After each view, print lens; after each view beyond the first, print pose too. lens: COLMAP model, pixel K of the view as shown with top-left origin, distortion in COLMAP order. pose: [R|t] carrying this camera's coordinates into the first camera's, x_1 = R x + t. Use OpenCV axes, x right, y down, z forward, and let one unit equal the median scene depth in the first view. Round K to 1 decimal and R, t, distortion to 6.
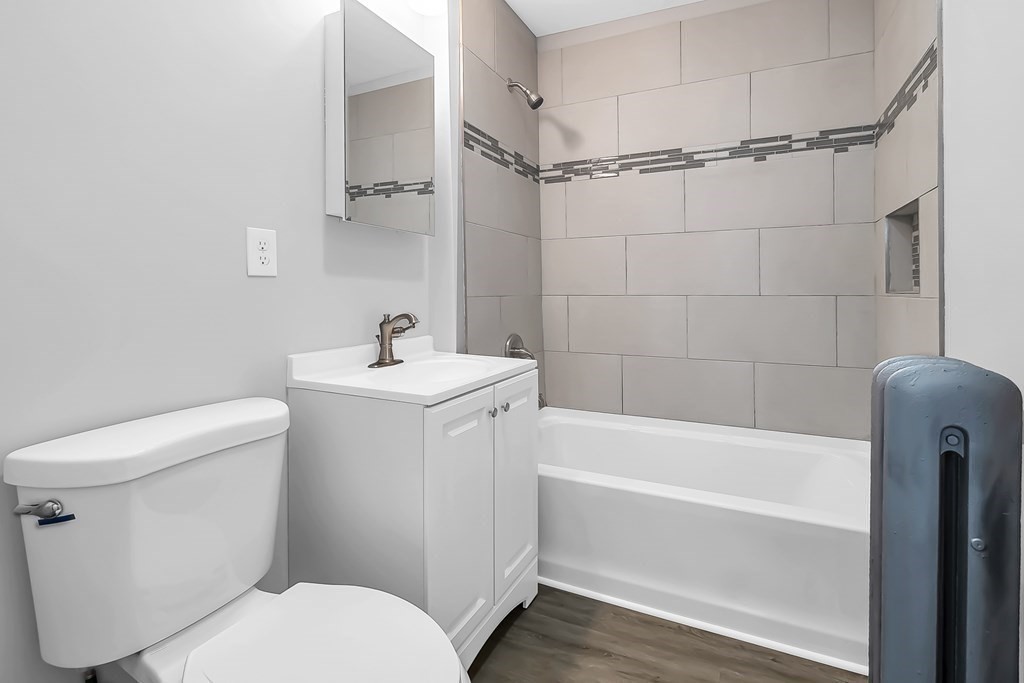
lens RADIAL K [[466.7, 0, 523.0], [0, 466.7, 341.4], [0, 0, 1]] dist [-0.000037, -0.000584]
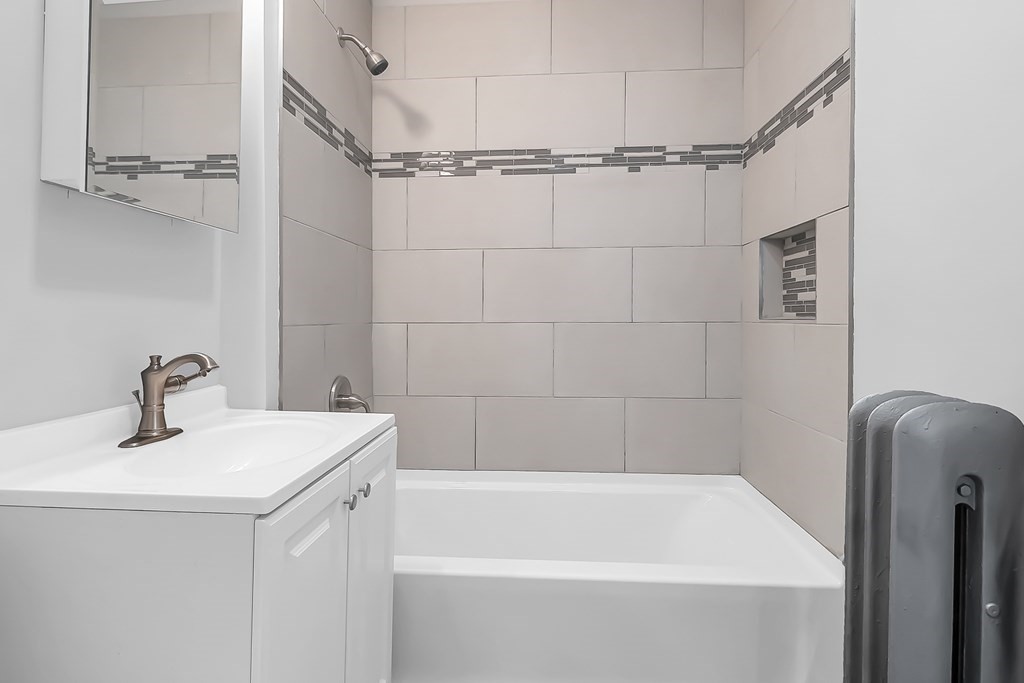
lens RADIAL K [[543.7, 0, 512.0], [0, 543.7, 341.5], [0, 0, 1]] dist [0.002784, 0.000583]
pose [[0.937137, -0.016081, 0.348591, -0.082289], [0.038257, 0.997651, -0.056826, -0.014668], [-0.346858, 0.066590, 0.935551, 0.141399]]
